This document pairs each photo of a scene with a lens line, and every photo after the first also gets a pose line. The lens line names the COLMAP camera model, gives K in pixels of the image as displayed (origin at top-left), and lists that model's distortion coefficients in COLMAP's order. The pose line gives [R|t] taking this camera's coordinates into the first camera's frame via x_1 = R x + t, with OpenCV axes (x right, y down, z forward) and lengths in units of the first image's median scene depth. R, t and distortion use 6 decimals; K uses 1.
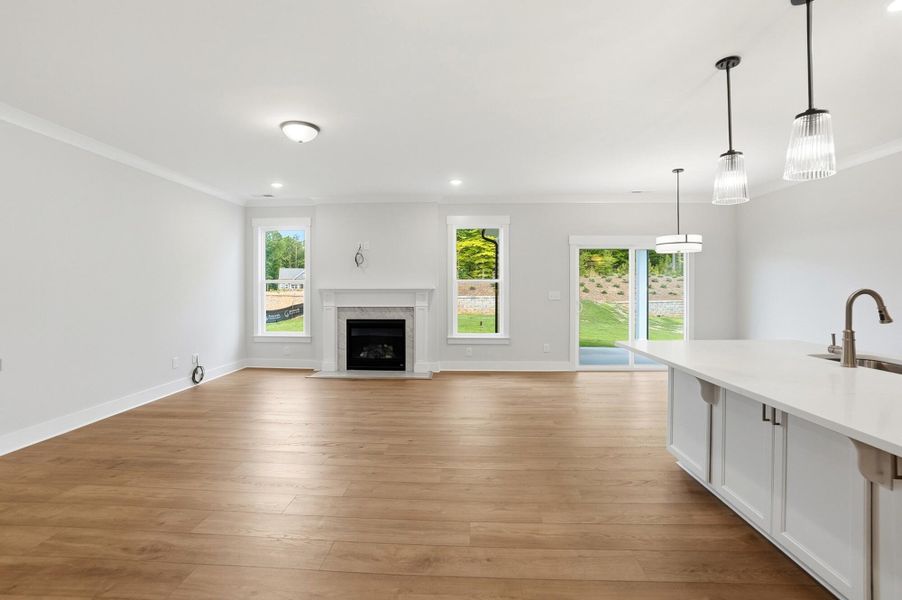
lens RADIAL K [[400.4, 0, 451.0], [0, 400.4, 300.0], [0, 0, 1]] dist [-0.059964, 0.021302]
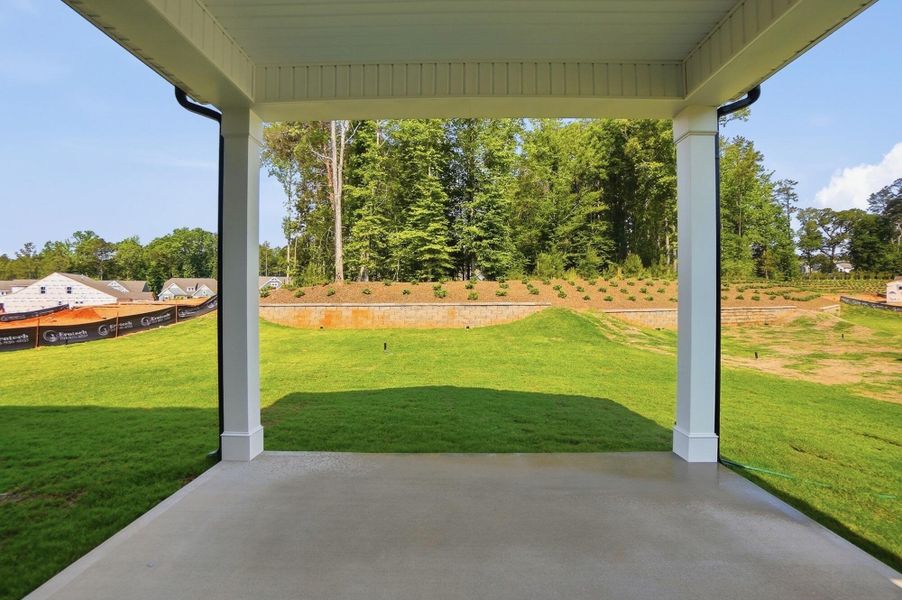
lens RADIAL K [[400.4, 0, 451.0], [0, 400.4, 300.0], [0, 0, 1]] dist [-0.059964, 0.021302]
pose [[0.999440, -0.002101, 0.033407, 0.509901], [0.002919, 0.999697, -0.024454, 0.011708], [-0.033345, 0.024538, 0.999143, 1.253672]]
